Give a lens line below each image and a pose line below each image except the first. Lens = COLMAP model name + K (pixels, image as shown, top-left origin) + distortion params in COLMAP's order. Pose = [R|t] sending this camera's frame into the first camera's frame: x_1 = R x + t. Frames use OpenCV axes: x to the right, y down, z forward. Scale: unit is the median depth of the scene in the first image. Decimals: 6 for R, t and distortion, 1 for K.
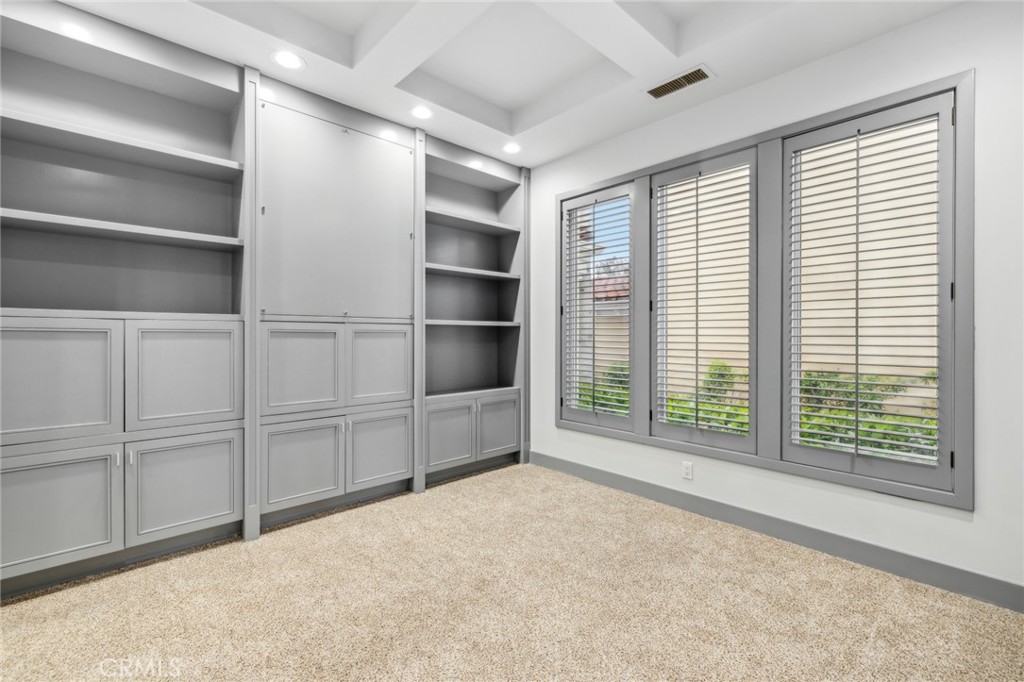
lens RADIAL K [[447.6, 0, 507.9], [0, 447.6, 338.8], [0, 0, 1]] dist [0.002695, 0.000347]
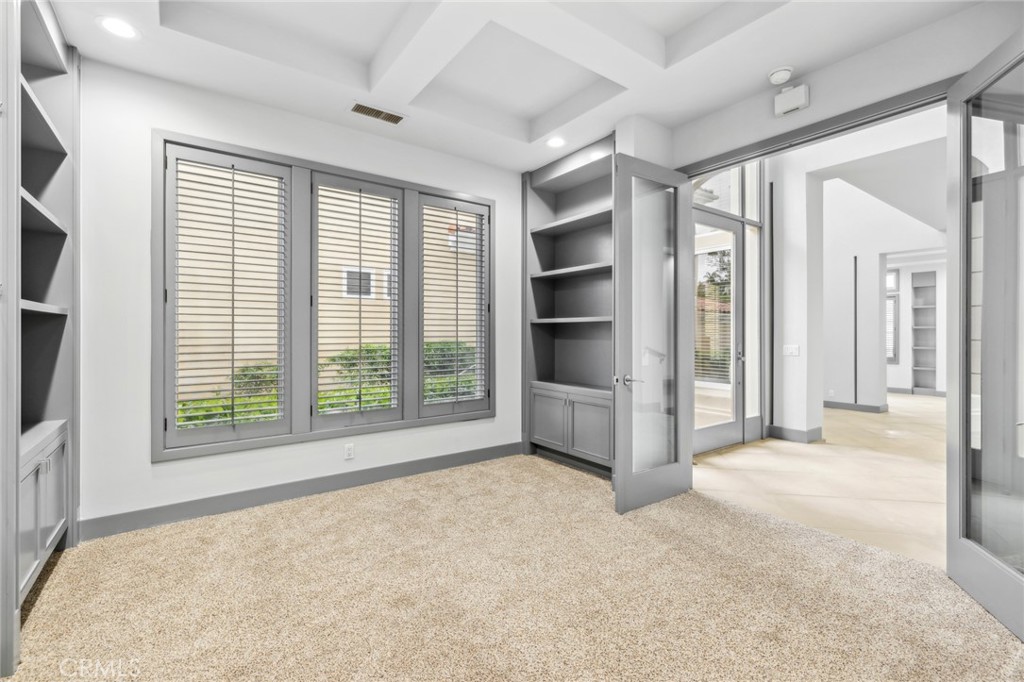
lens RADIAL K [[442.3, 0, 506.0], [0, 442.3, 336.8], [0, 0, 1]] dist [-0.000874, 0.000014]
pose [[0.114155, -0.007624, 0.993434, -0.674474], [0.012785, 0.999899, 0.006205, 0.006611], [-0.993381, 0.011992, 0.114241, 0.505048]]
